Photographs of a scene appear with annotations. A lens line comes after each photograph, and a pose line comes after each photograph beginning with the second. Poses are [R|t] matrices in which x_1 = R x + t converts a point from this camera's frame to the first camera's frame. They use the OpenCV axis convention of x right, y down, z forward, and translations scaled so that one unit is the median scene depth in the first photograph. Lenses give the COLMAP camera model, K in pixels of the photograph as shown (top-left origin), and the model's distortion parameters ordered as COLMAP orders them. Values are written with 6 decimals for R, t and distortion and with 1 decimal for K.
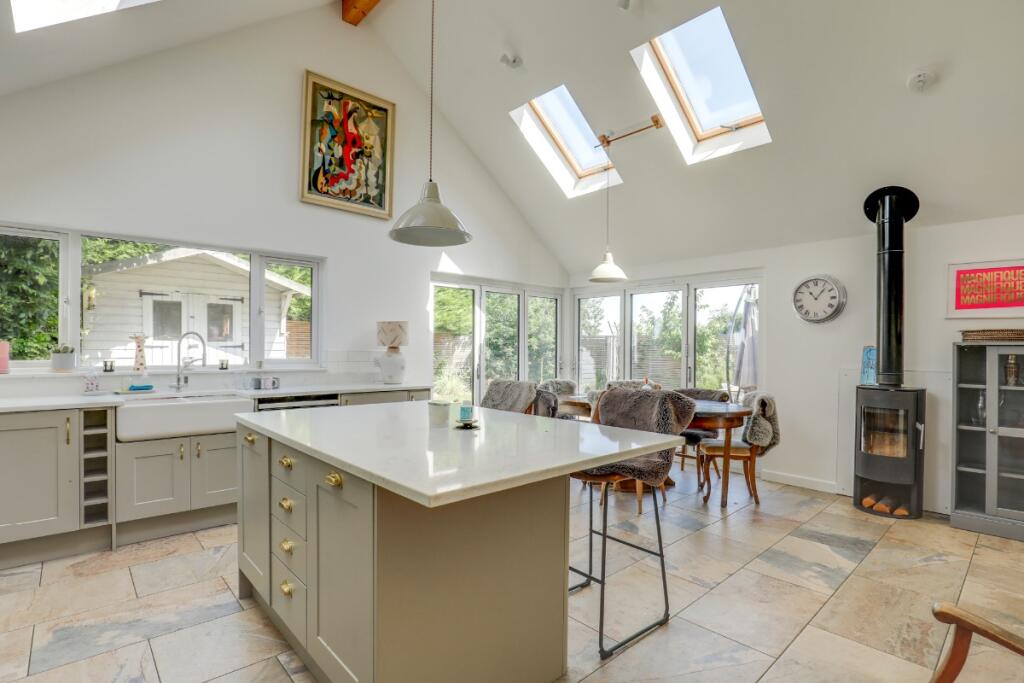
lens RADIAL K [[503.2, 0, 497.5], [0, 503.2, 346.8], [0, 0, 1]] dist [-0.034890, 0.000217]
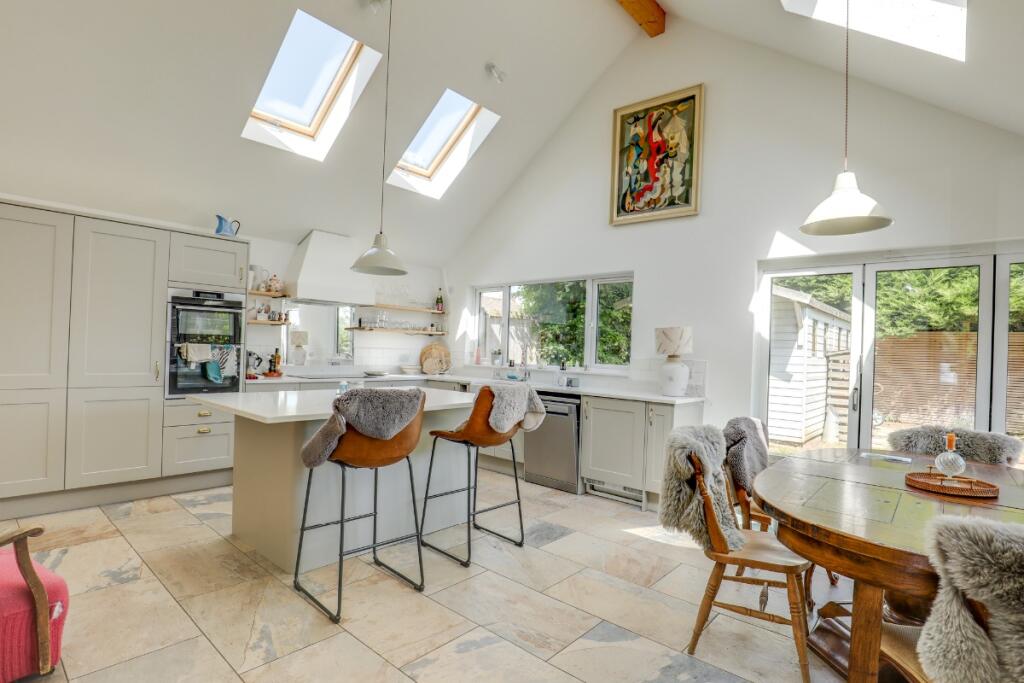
lens RADIAL K [[503.2, 0, 497.5], [0, 503.2, 346.8], [0, 0, 1]] dist [-0.034890, 0.000217]
pose [[0.106694, -0.010168, -0.994240, 0.668555], [-0.031793, 0.999401, -0.013632, 0.006904], [0.993784, 0.033065, 0.106307, 0.591321]]
